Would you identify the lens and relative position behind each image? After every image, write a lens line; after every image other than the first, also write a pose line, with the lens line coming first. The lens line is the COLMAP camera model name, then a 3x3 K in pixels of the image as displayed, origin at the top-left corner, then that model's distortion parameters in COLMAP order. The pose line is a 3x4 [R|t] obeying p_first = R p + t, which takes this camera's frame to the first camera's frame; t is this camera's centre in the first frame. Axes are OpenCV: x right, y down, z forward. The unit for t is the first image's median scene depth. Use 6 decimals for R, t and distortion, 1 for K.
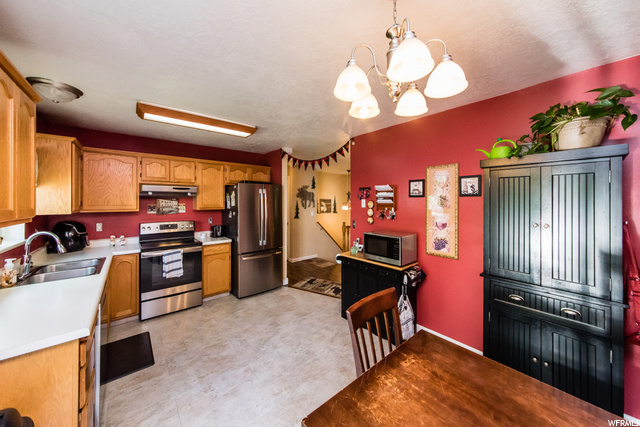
lens RADIAL K [[230.2, 0, 317.8], [0, 230.2, 202.3], [0, 0, 1]] dist [-0.000489, -0.000022]
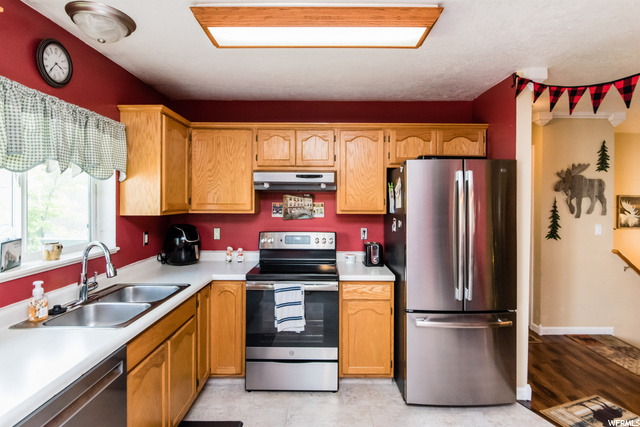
lens RADIAL K [[297.5, 0, 317.3], [0, 297.5, 200.9], [0, 0, 1]] dist [-0.002481, -0.000857]
pose [[0.740624, 0.005995, -0.671893, -0.068871], [-0.008361, 0.999965, -0.000294, 0.001584], [0.671868, 0.005836, 0.740648, 0.411591]]
